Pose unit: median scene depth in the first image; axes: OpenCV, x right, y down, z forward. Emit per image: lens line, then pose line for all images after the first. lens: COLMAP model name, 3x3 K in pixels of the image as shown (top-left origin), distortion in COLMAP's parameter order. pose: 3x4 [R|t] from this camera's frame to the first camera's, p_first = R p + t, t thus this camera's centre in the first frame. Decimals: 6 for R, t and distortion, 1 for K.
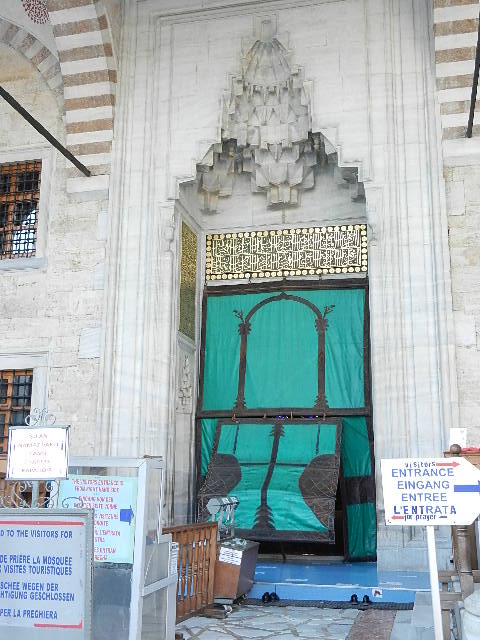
lens RADIAL K [[734.7, 0, 249.9], [0, 734.7, 320.6], [0, 0, 1]] dist [0.000854, 0.011682]
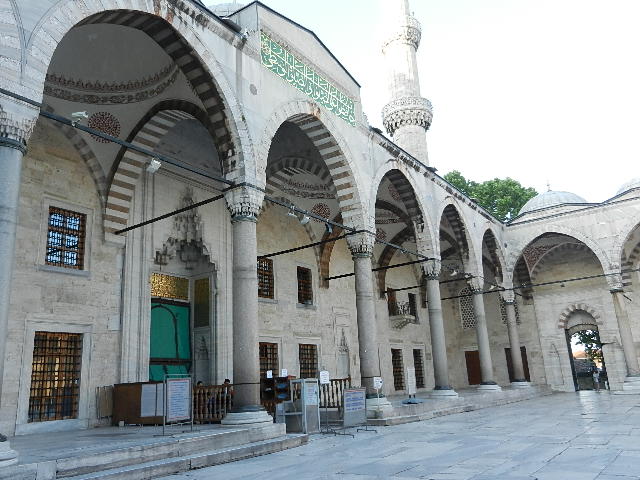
lens RADIAL K [[536.8, 0, 320.0], [0, 536.8, 240.0], [0, 0, 1]] dist [0.000225, 0.019523]
pose [[0.358567, 0.219852, 0.907246, -1.336605], [-0.155090, 0.972395, -0.174344, -0.018891], [-0.920531, -0.078191, 0.382765, -0.041212]]
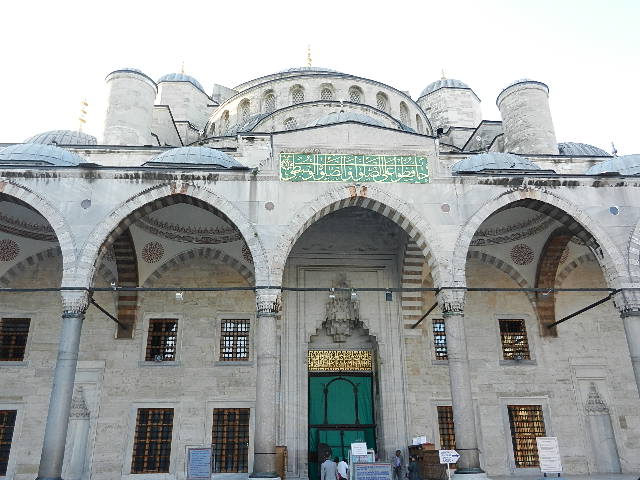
lens RADIAL K [[536.8, 0, 320.0], [0, 536.8, 240.0], [0, 0, 1]] dist [0.000225, 0.019523]
pose [[0.952750, 0.093304, 0.289072, -0.640963], [-0.048018, 0.985952, -0.159976, -0.215786], [-0.299938, 0.138536, 0.943846, -0.868856]]
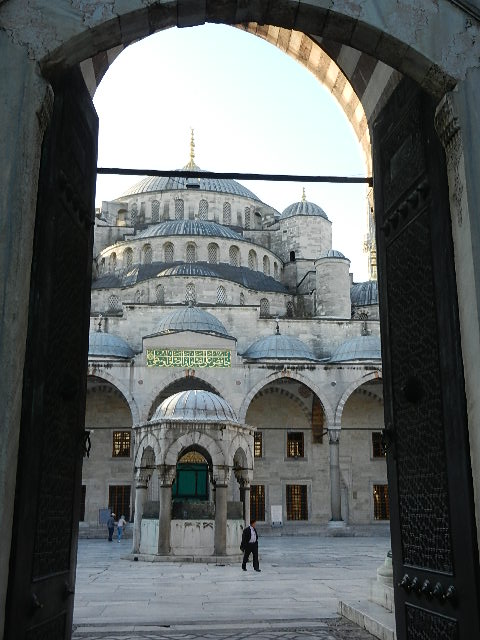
lens RADIAL K [[734.7, 0, 249.9], [0, 734.7, 320.6], [0, 0, 1]] dist [0.000854, 0.011682]
pose [[0.945651, 0.071845, 0.317147, -1.044832], [-0.065105, 0.997371, -0.031813, -0.784044], [-0.318599, 0.009436, 0.947843, -3.214411]]
